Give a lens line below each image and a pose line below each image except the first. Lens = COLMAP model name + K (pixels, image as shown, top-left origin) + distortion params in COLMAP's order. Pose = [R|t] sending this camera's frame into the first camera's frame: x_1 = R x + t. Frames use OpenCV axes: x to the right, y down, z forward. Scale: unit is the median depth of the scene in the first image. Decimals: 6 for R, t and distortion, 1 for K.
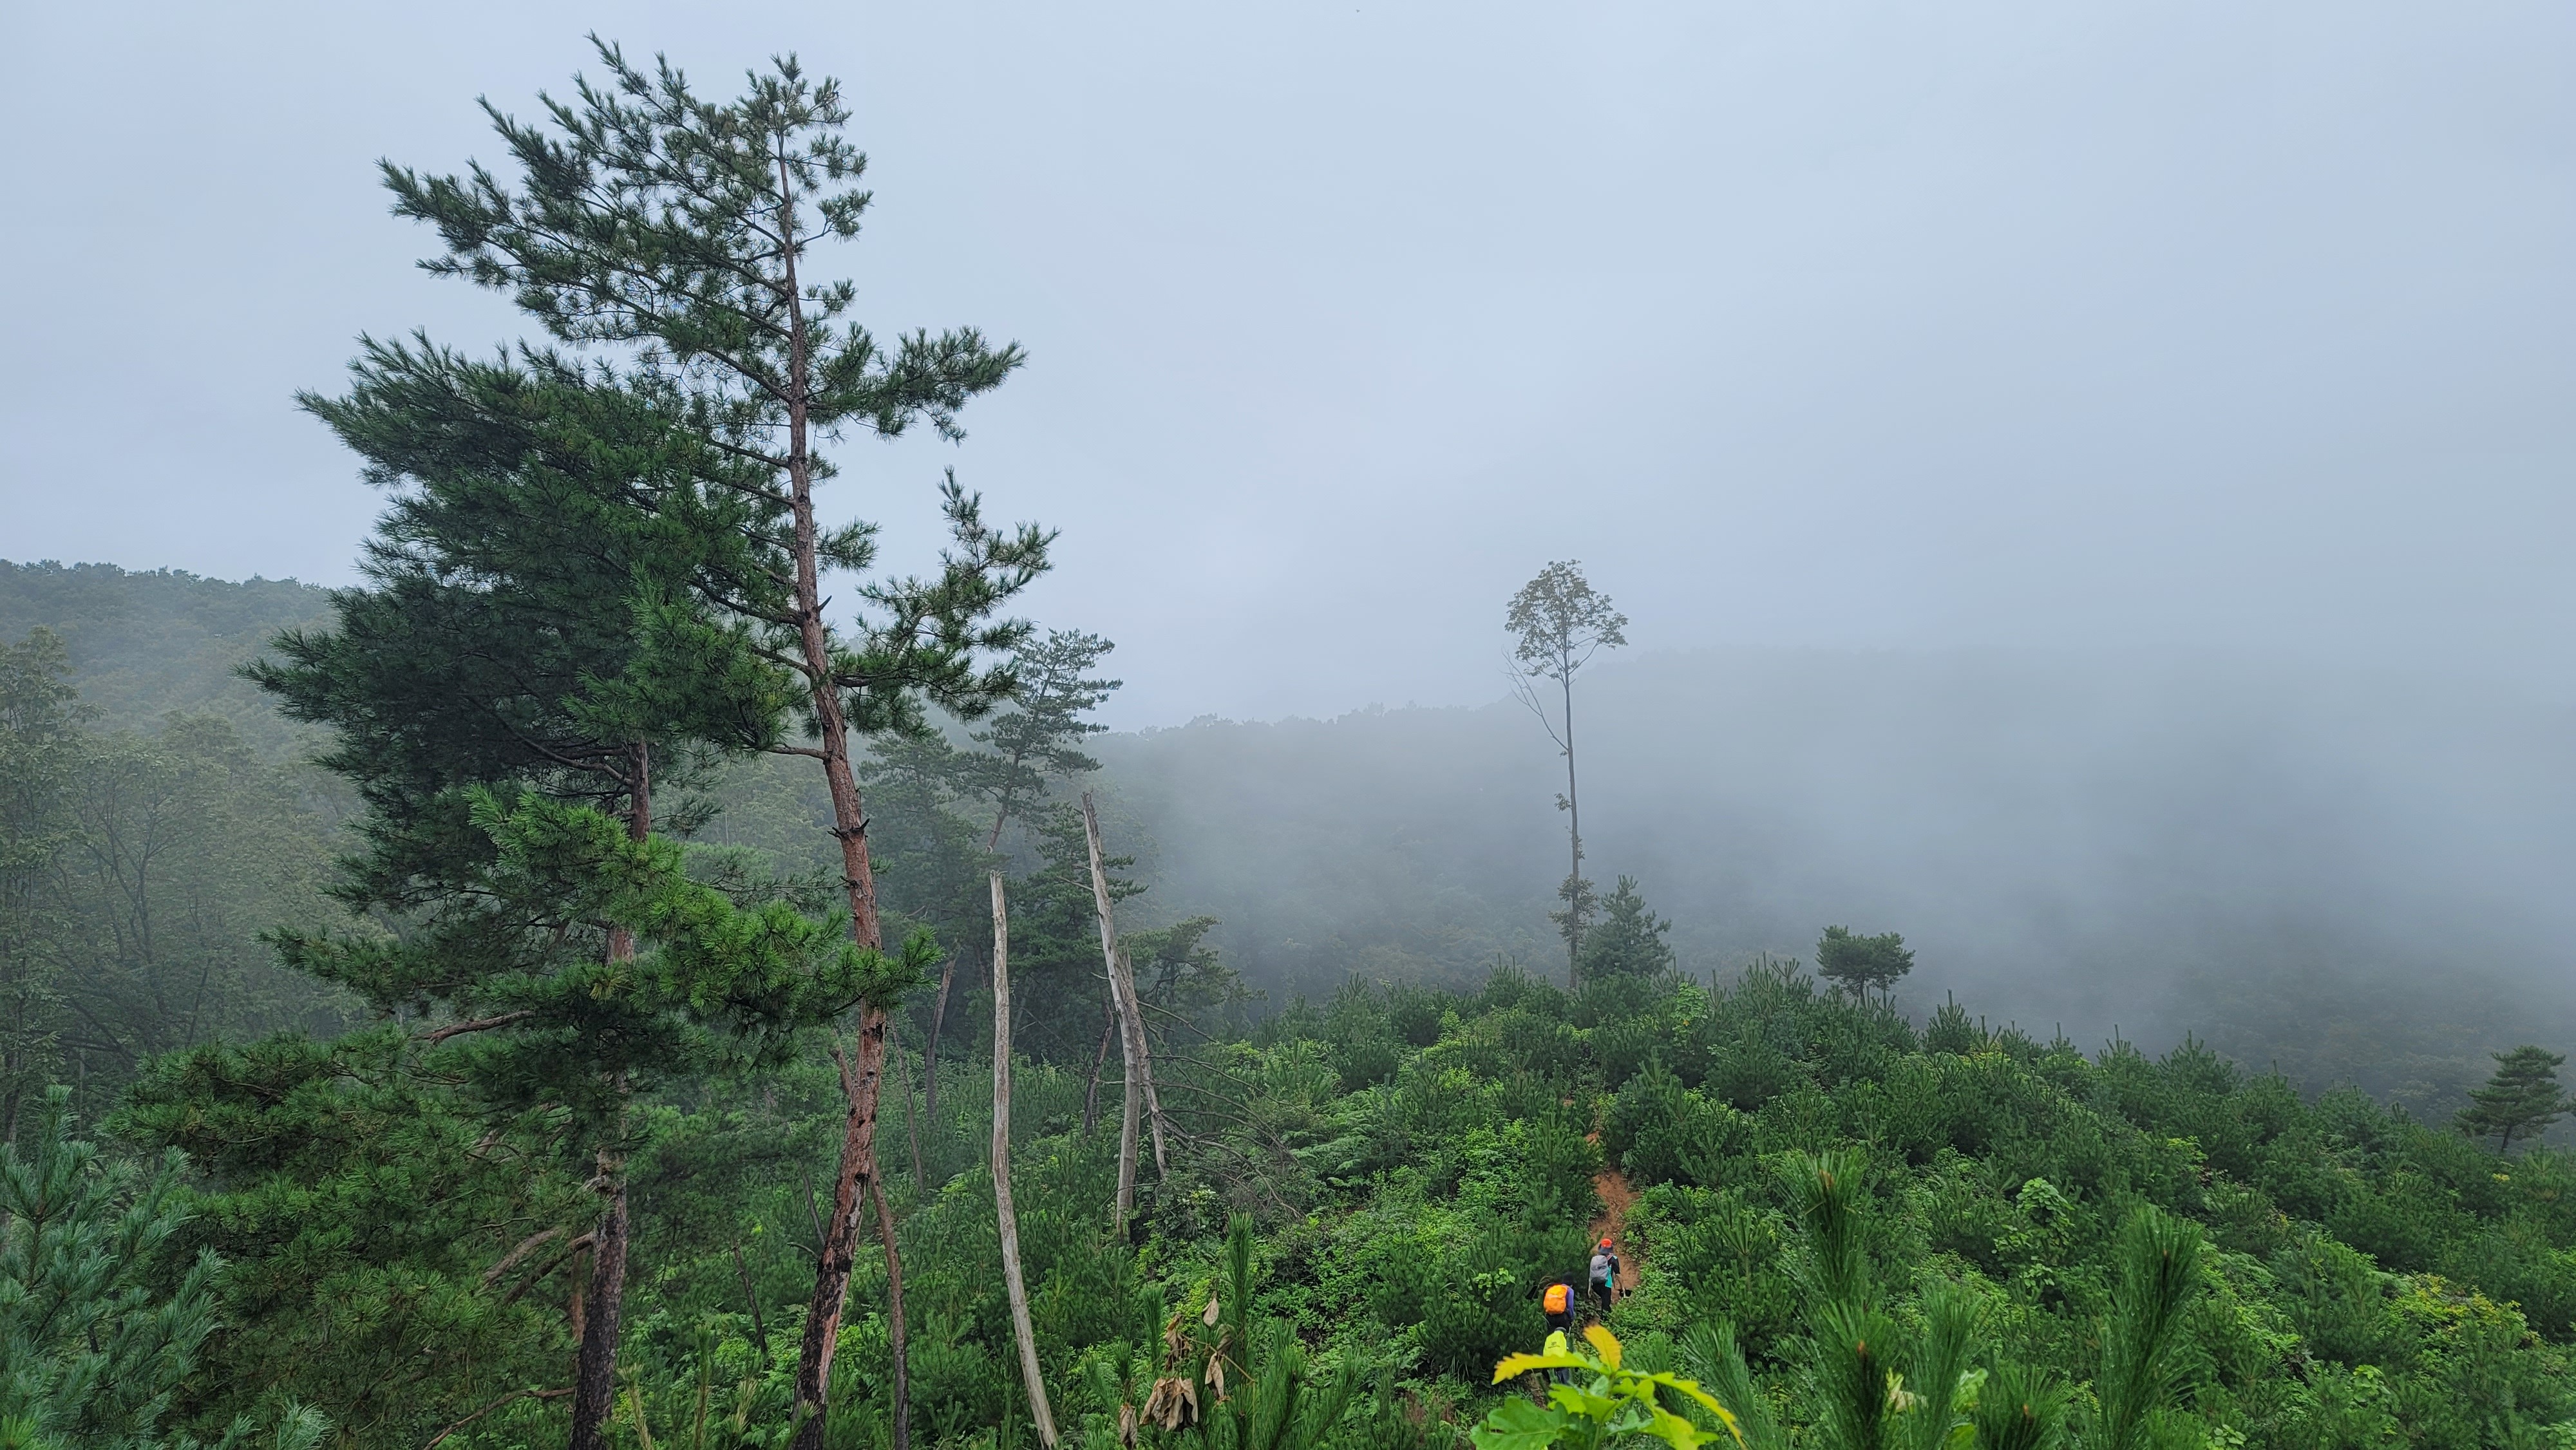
lens RADIAL K [[1925.5, 0, 1291.7], [0, 1925.5, 795.9], [0, 0, 1]] dist [0.119084, -0.070603]
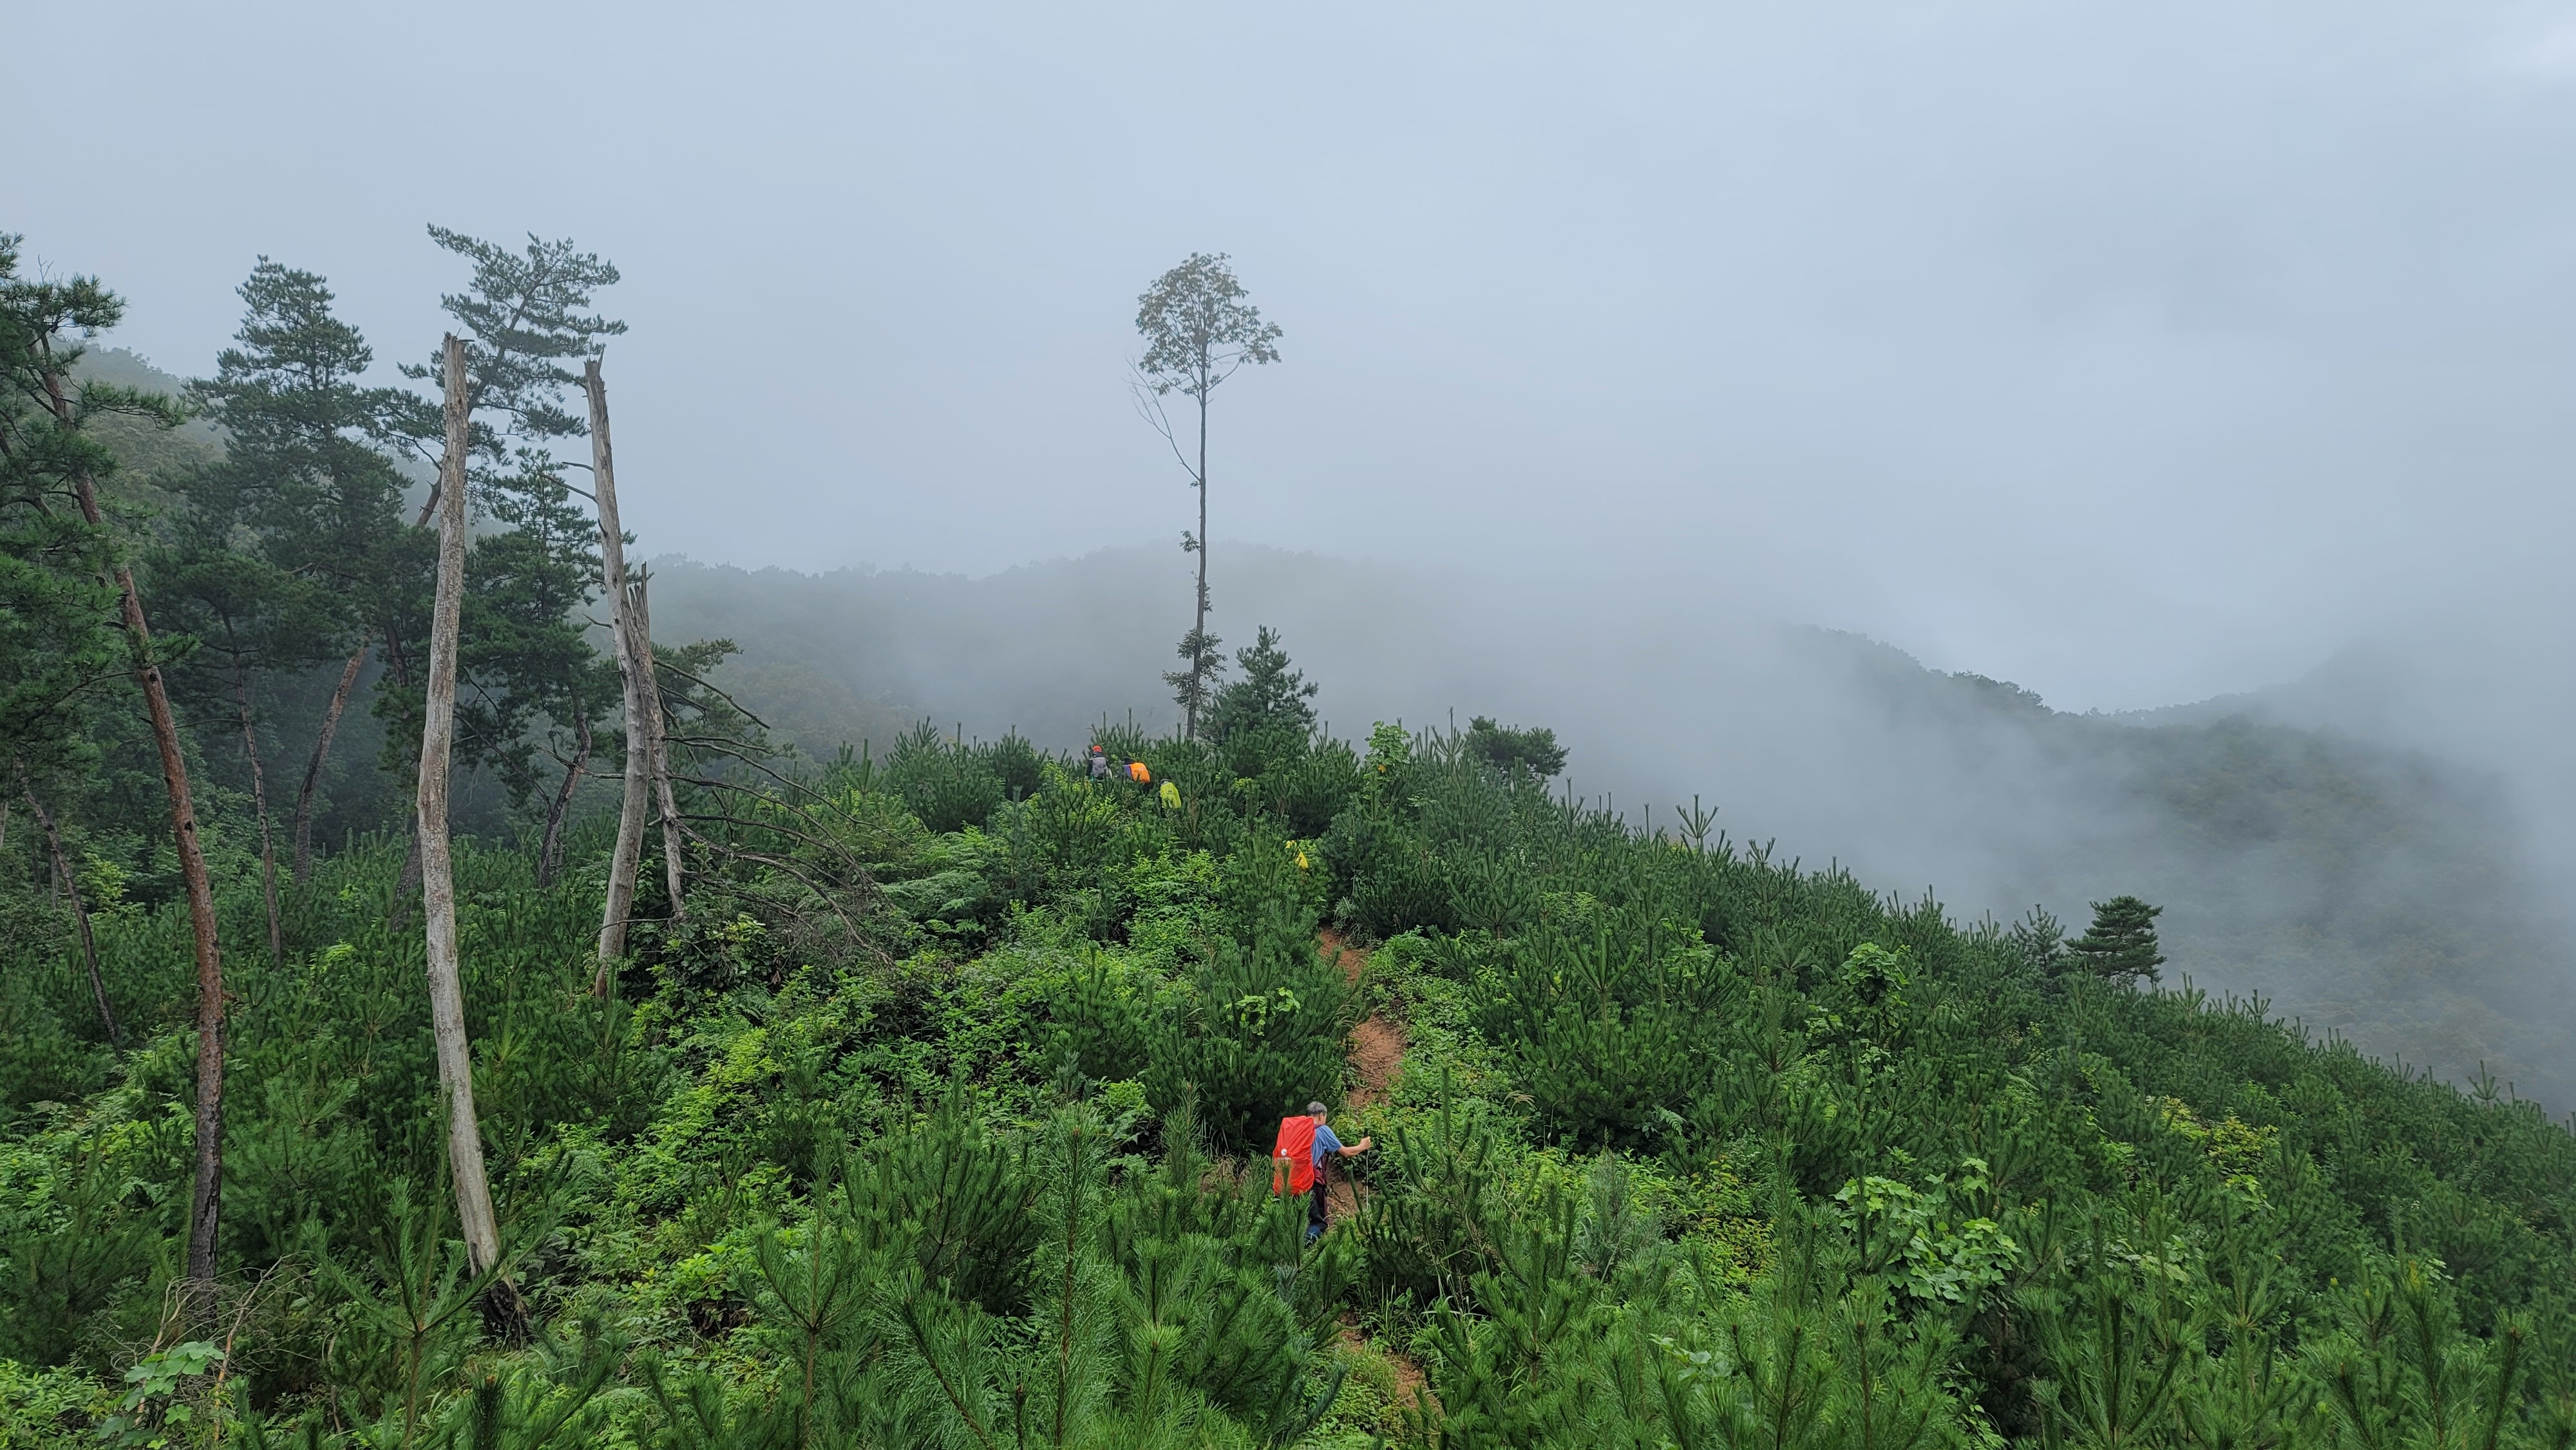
lens RADIAL K [[1937.4, 0, 1292.9], [0, 1937.4, 730.4], [0, 0, 1]] dist [0.126881, -0.110270]
pose [[0.960108, 0.080129, 0.267903, -0.047067], [-0.084219, 0.996440, 0.003793, 0.109672], [-0.266646, -0.026205, 0.963438, 0.269667]]
